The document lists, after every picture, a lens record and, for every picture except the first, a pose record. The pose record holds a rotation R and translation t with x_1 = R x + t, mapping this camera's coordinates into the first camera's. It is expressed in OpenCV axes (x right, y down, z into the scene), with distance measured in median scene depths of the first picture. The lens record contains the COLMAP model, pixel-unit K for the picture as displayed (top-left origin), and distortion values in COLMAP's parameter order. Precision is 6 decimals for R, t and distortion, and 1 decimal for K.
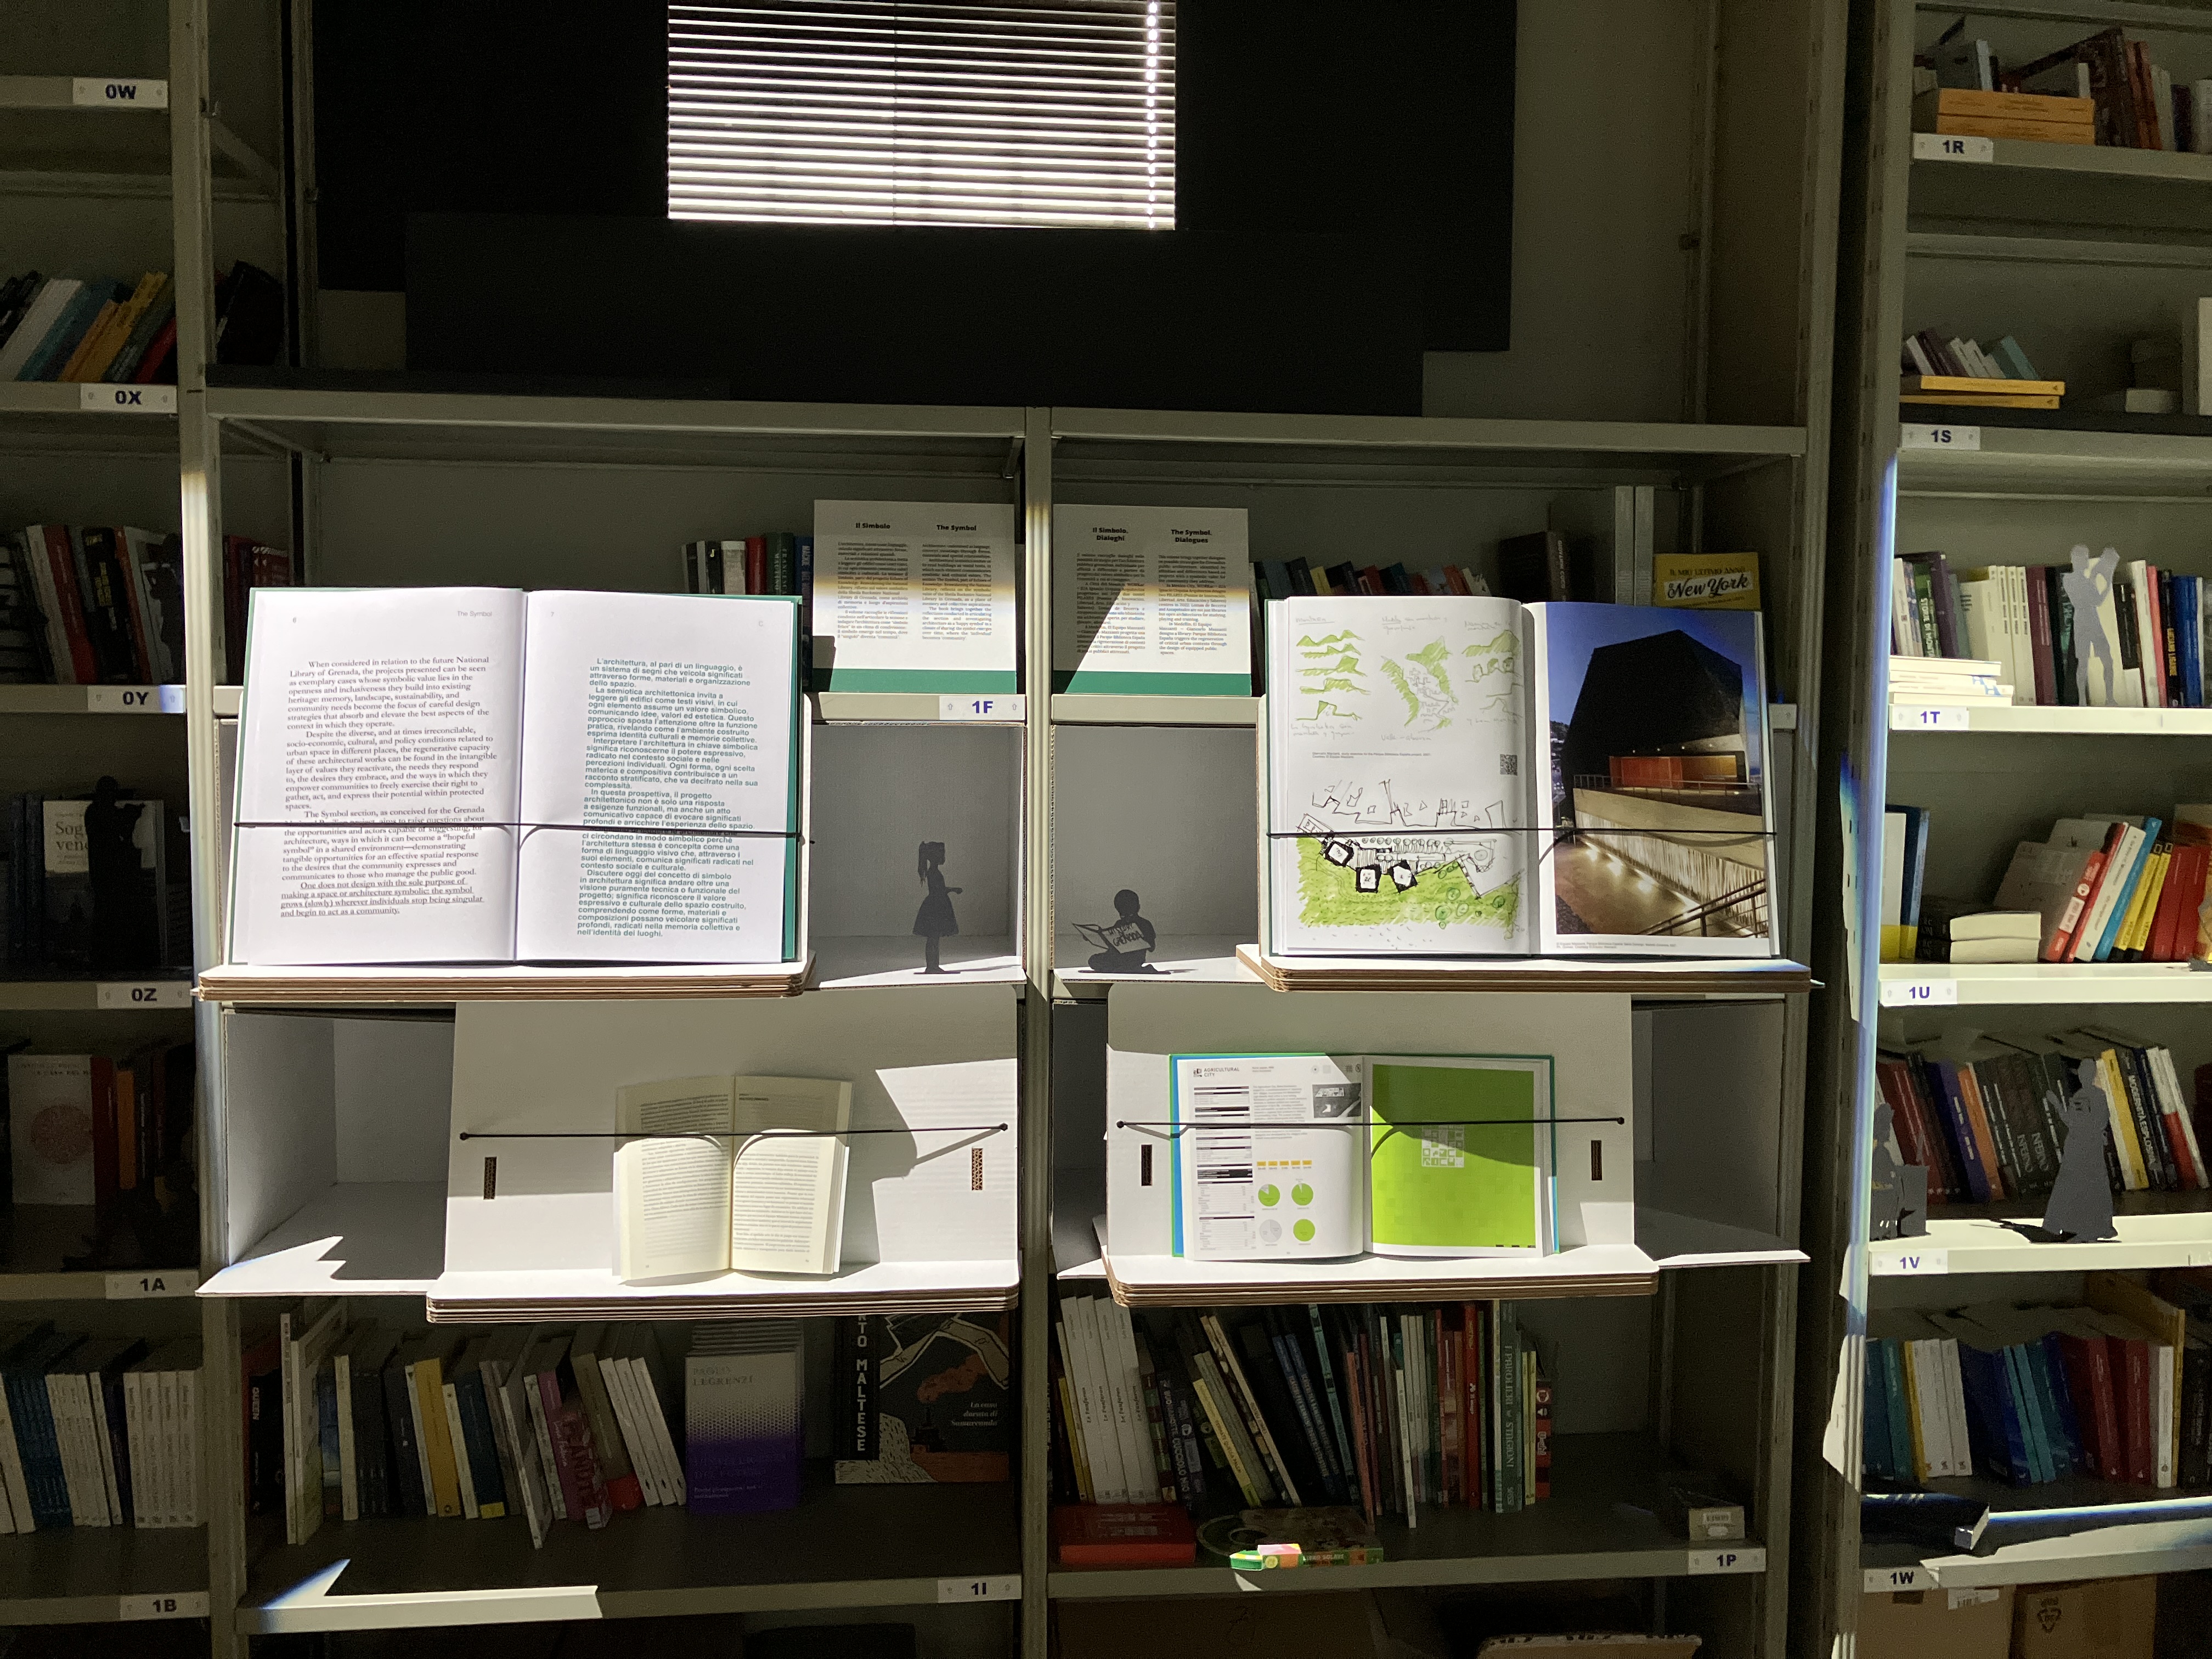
lens RADIAL K [[1854.3, 0, 1106.0], [0, 1854.3, 829.5], [0, 0, 1]] dist [0.016878, -0.021841]
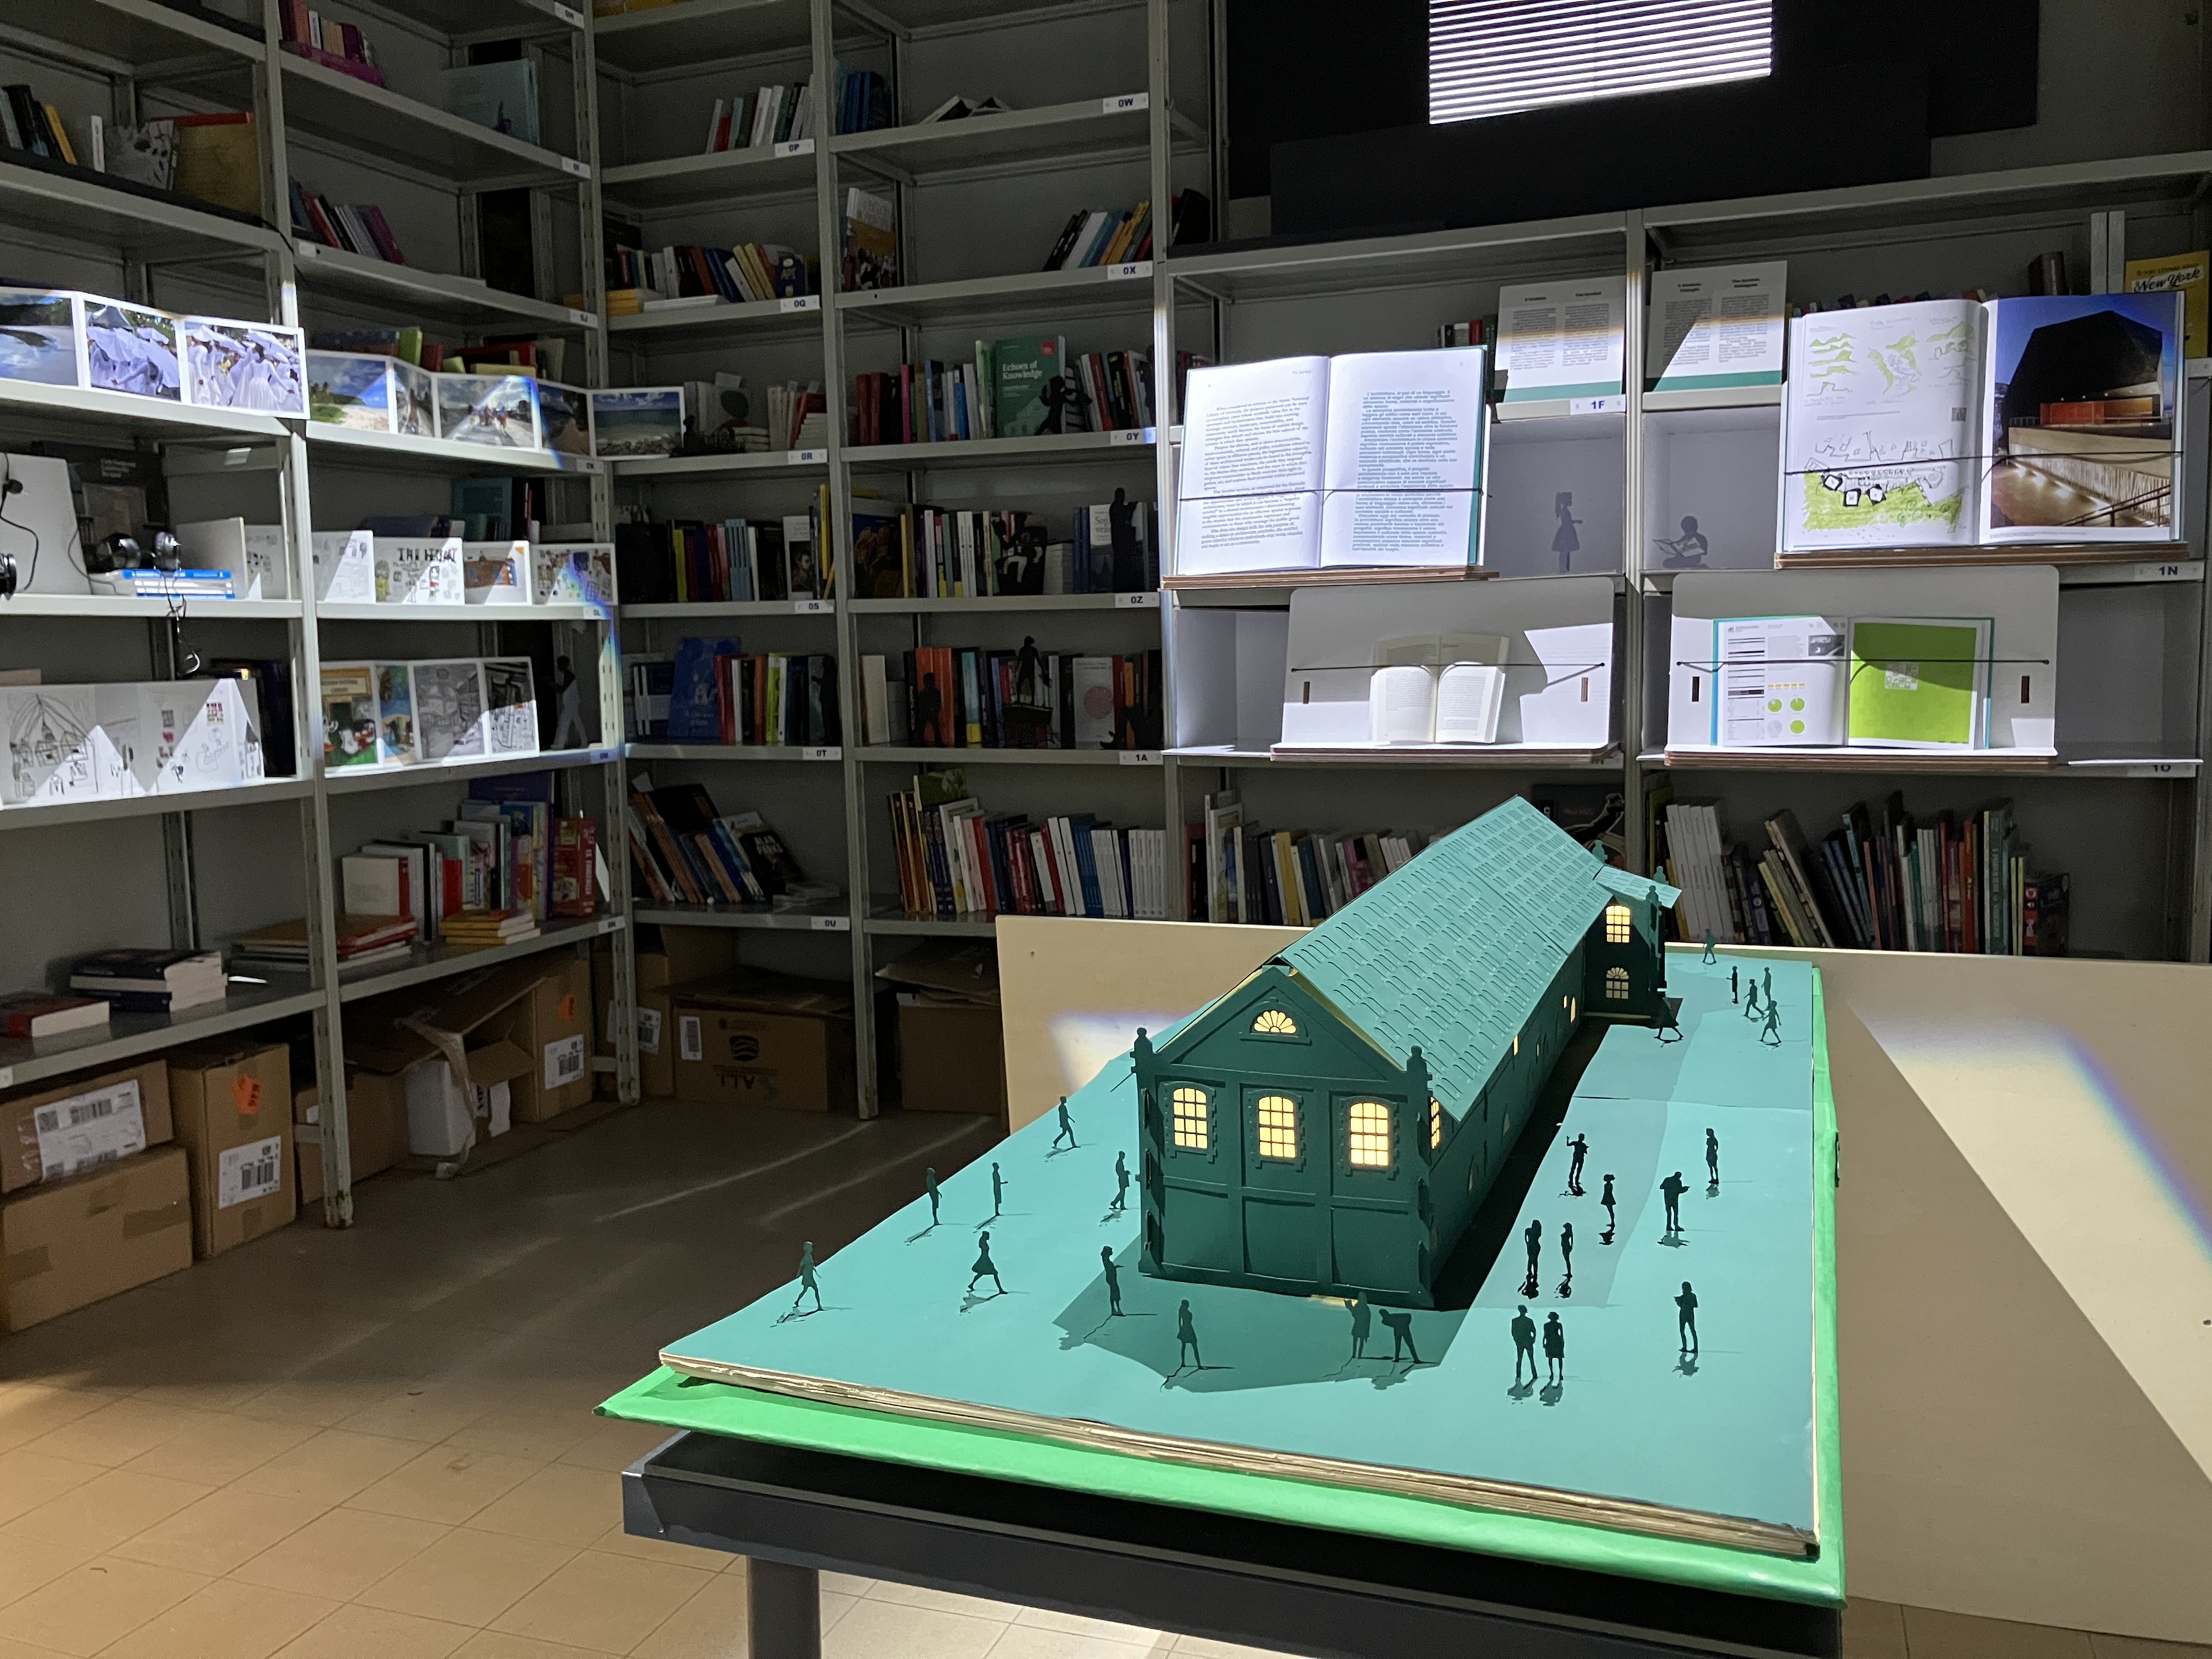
lens RADIAL K [[1854.3, 0, 1106.0], [0, 1854.3, 829.5], [0, 0, 1]] dist [0.016878, -0.021841]
pose [[0.874080, 0.026352, -0.485067, 0.349604], [-0.001373, 0.998658, 0.051778, 0.217282], [0.485780, -0.044592, 0.872943, -0.621162]]
